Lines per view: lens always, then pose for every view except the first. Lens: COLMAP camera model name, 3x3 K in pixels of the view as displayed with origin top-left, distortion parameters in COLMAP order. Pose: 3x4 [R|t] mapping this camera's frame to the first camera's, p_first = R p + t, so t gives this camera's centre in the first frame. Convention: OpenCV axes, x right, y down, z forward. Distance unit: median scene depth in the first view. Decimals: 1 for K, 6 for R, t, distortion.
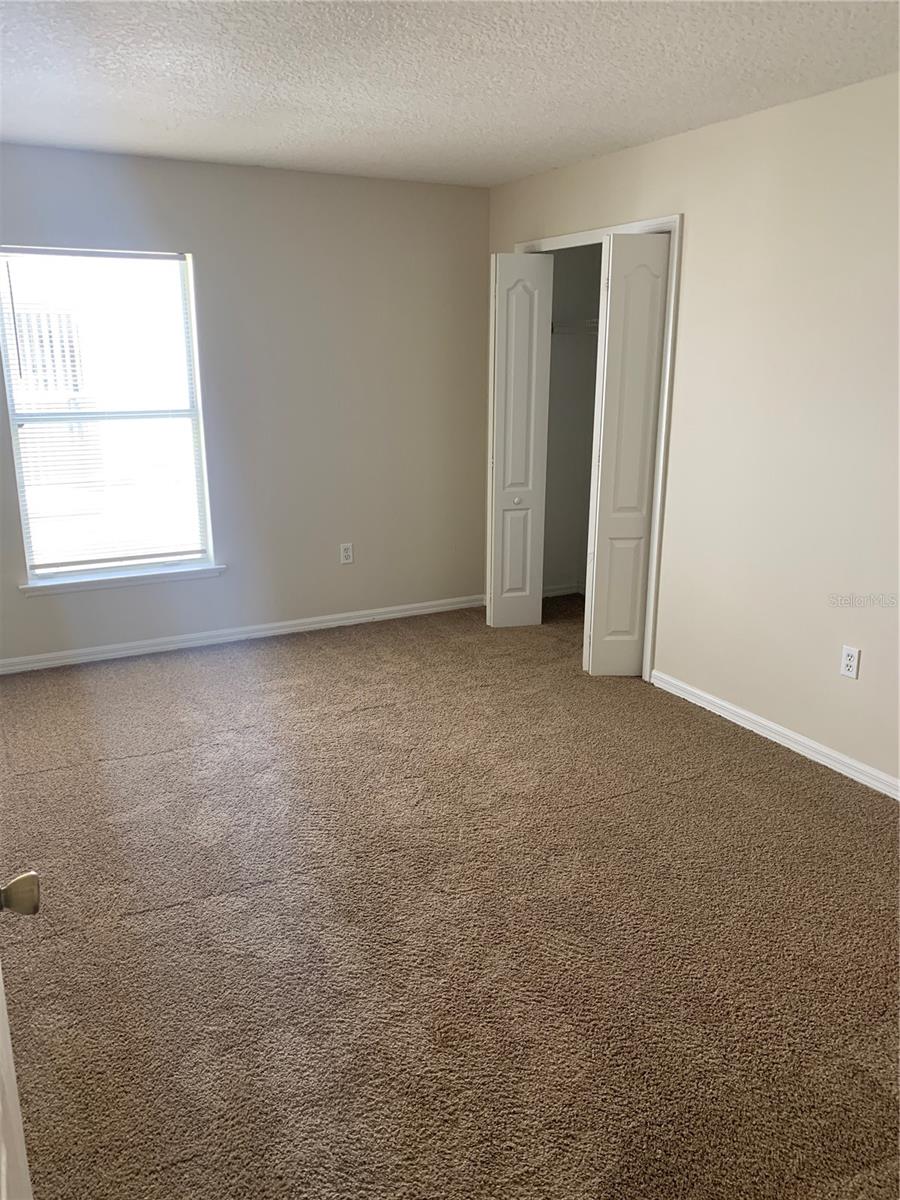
lens RADIAL K [[918.2, 0, 450.0], [0, 918.2, 600.0], [0, 0, 1]] dist [0.002622, 0.005289]
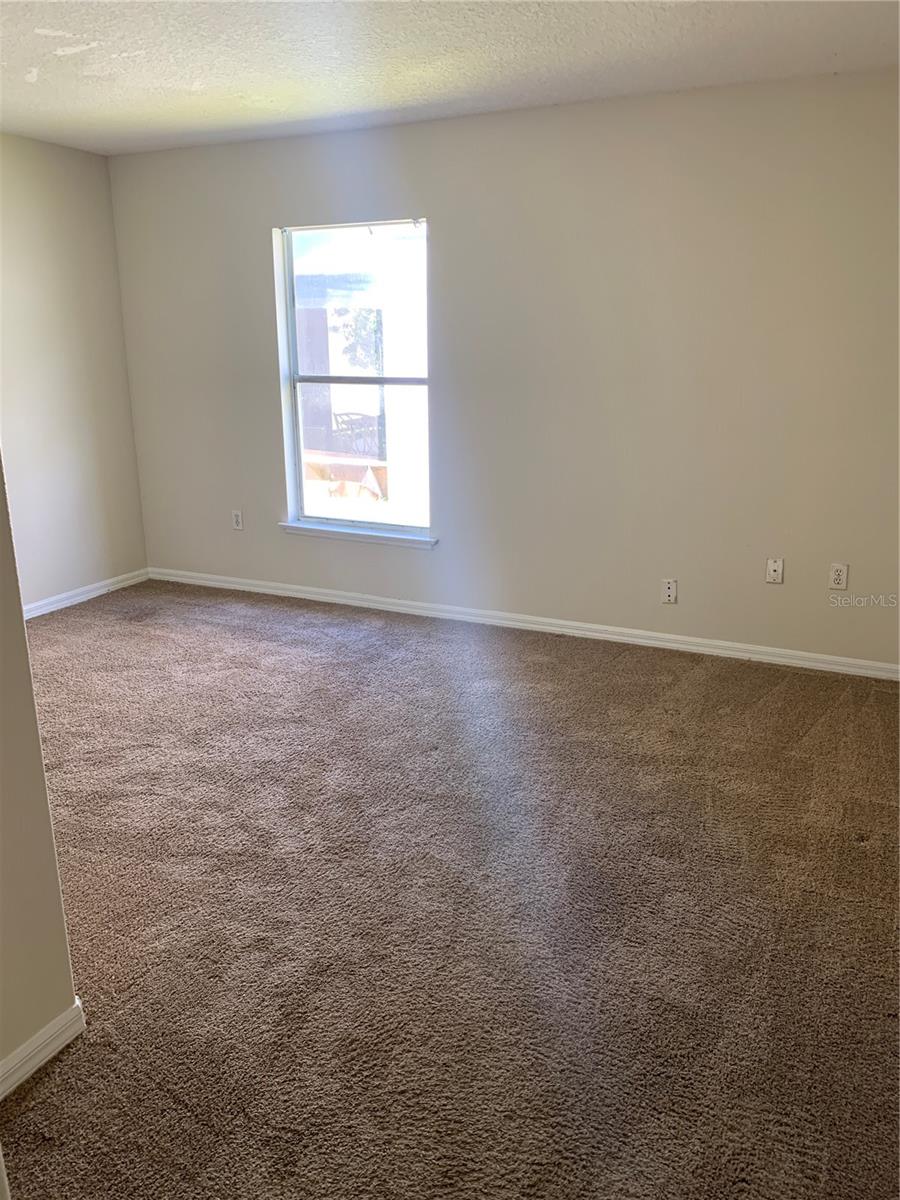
lens RADIAL K [[918.2, 0, 450.0], [0, 918.2, 600.0], [0, 0, 1]] dist [0.002622, 0.005289]
pose [[0.596721, 0.214517, -0.773244, 0.539410], [-0.210970, 0.971646, 0.106751, -0.083138], [0.774220, 0.099430, 0.625058, 0.413518]]
